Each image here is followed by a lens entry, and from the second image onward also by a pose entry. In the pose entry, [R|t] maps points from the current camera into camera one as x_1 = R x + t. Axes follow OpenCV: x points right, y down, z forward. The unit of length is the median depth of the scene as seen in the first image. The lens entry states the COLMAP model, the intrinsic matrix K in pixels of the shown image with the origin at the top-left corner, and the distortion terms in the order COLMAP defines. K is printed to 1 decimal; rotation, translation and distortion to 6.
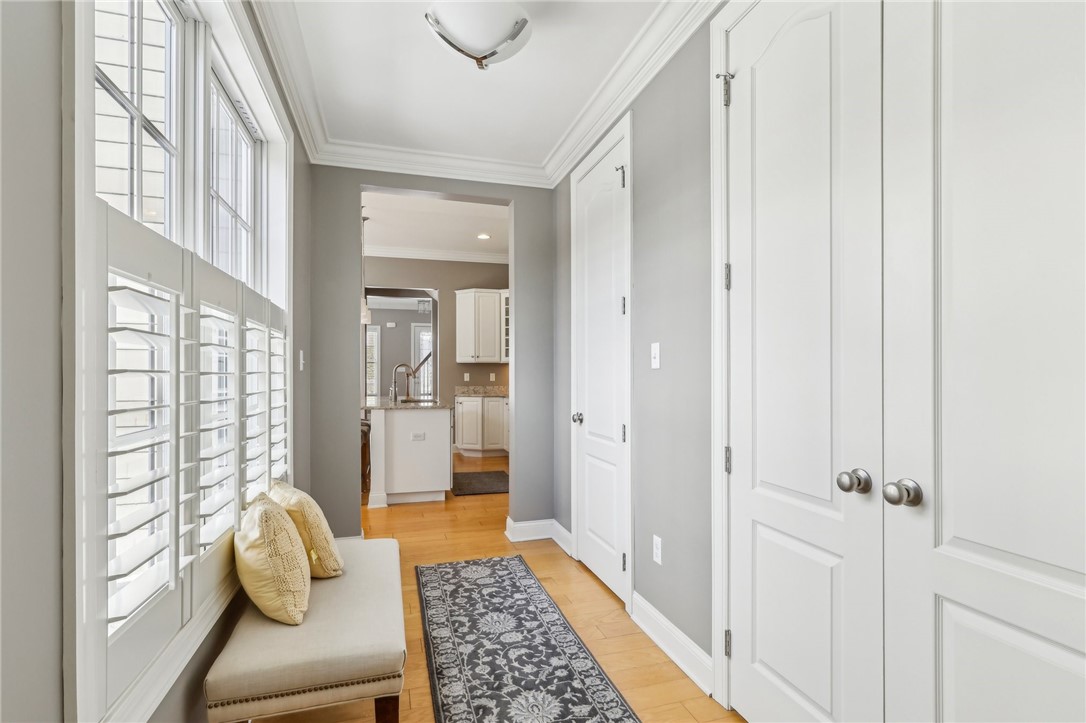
lens RADIAL K [[509.1, 0, 545.9], [0, 509.1, 368.9], [0, 0, 1]] dist [-0.070865, 0.000027]
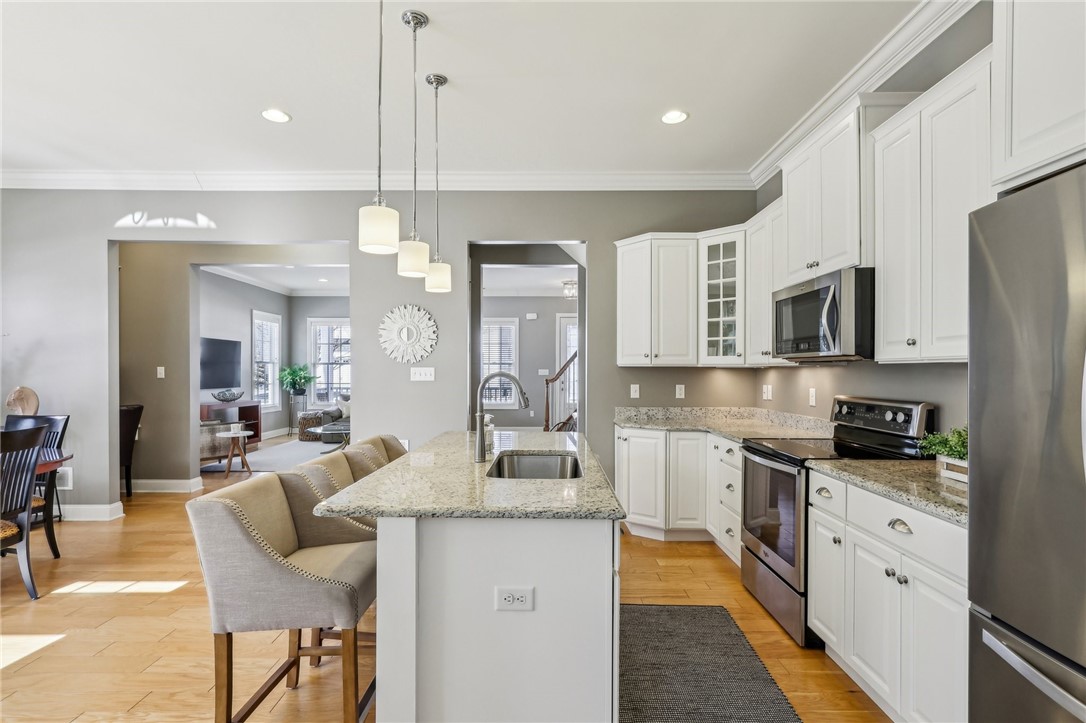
lens RADIAL K [[519.0, 0, 542.4], [0, 519.0, 371.7], [0, 0, 1]] dist [0.000345, 0.001033]
pose [[0.955373, 0.005173, -0.295358, -0.090195], [-0.003842, 0.999980, 0.005088, -0.009222], [0.295378, -0.003726, 0.955373, 0.446898]]
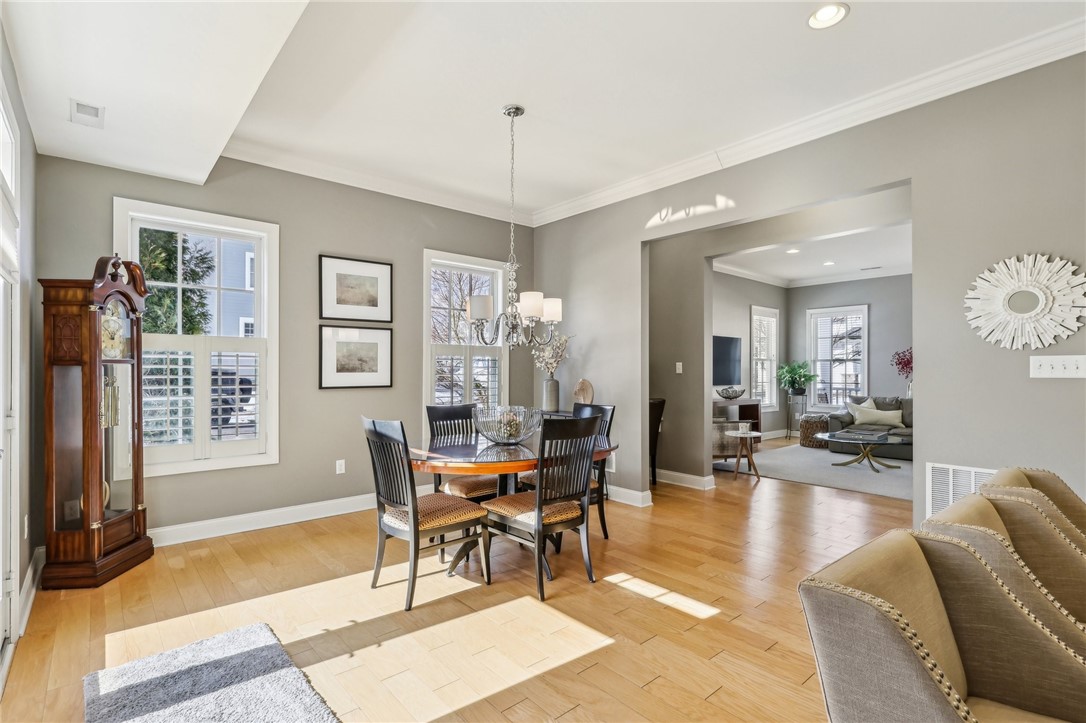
lens RADIAL K [[517.2, 0, 545.7], [0, 517.2, 367.7], [0, 0, 1]] dist [0.001483, 0.000429]
pose [[0.400520, -0.001014, -0.916287, -0.223741], [-0.000944, 0.999998, -0.001519, -0.000705], [0.916287, 0.001473, 0.400519, 0.517064]]
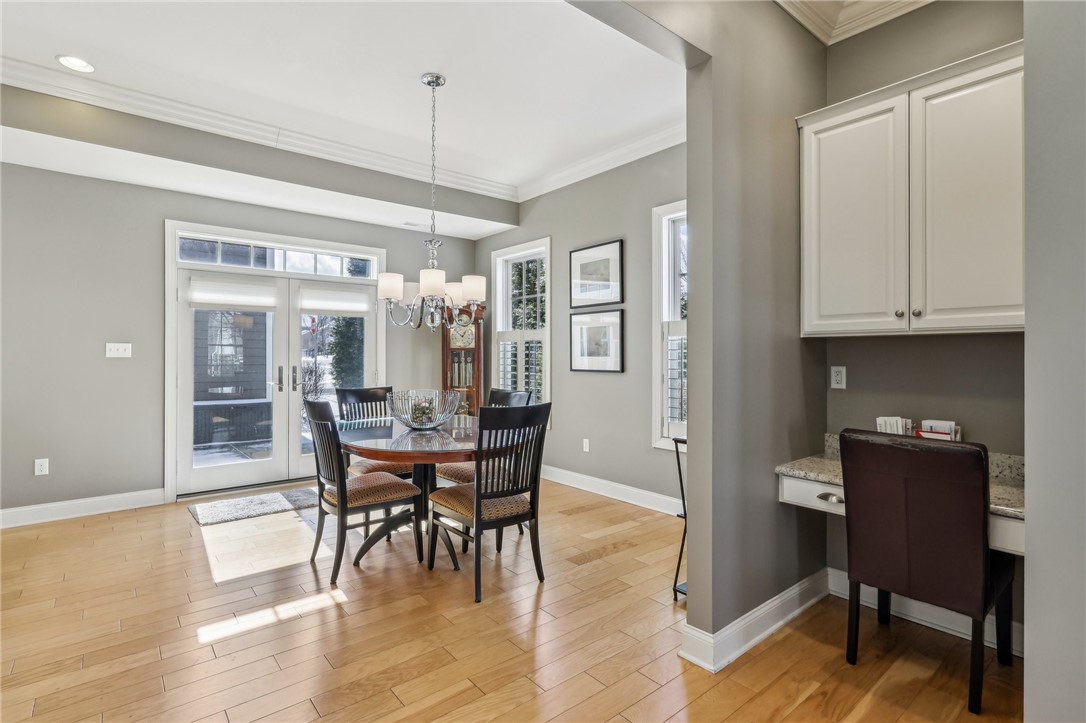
lens RADIAL K [[522.9, 0, 539.6], [0, 522.9, 356.3], [0, 0, 1]] dist [0.002577, 0.000964]
pose [[-0.925586, 0.003007, -0.378527, -0.590078], [0.002332, 0.999995, 0.002241, 0.002590], [0.378531, 0.001192, -0.925588, 1.145813]]
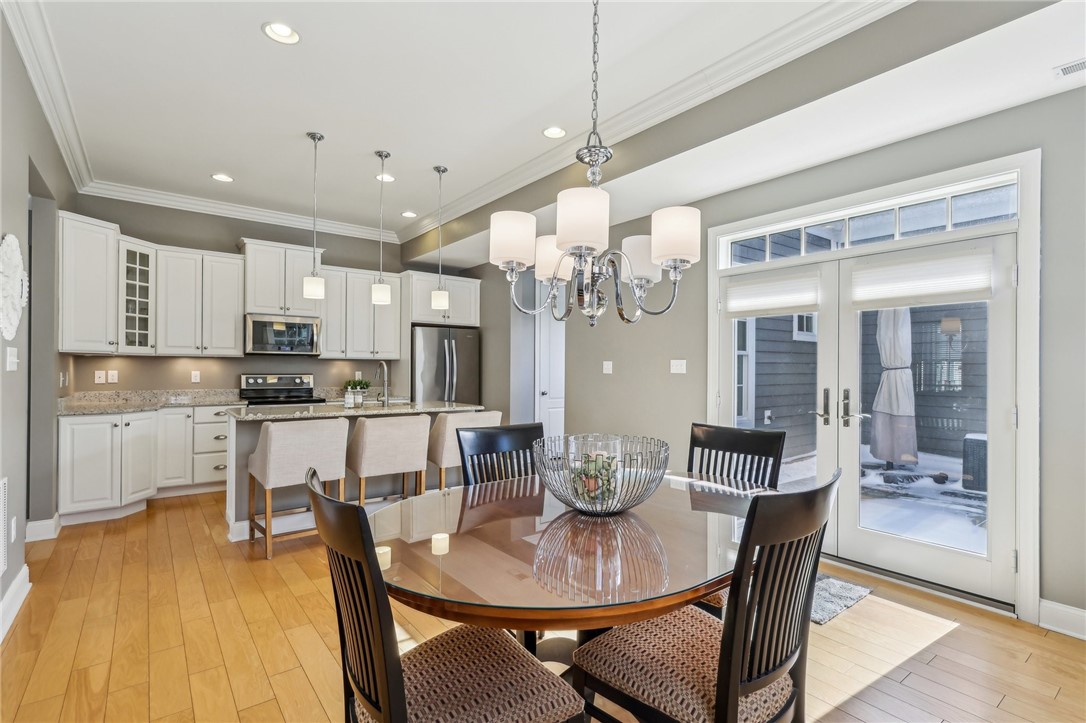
lens RADIAL K [[509.1, 0, 545.9], [0, 509.1, 368.9], [0, 0, 1]] dist [-0.070865, 0.000027]
pose [[-0.355065, 0.000922, 0.934841, -0.868963], [-0.009619, 0.999943, -0.004640, 0.003296], [-0.934792, -0.010640, -0.355036, 0.778958]]
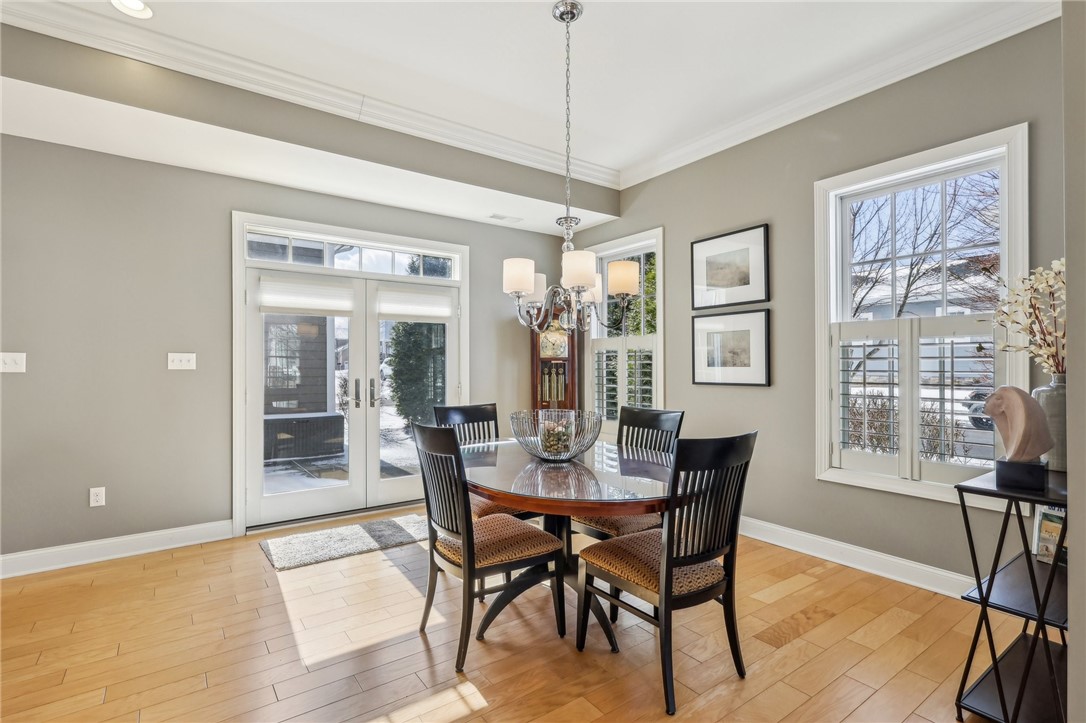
lens RADIAL K [[517.2, 0, 545.7], [0, 517.2, 367.7], [0, 0, 1]] dist [0.001483, 0.000429]
pose [[-0.946798, 0.005735, -0.321776, -0.548477], [0.005101, 0.999983, 0.002812, 0.002909], [0.321787, 0.001021, -0.946812, 1.013942]]
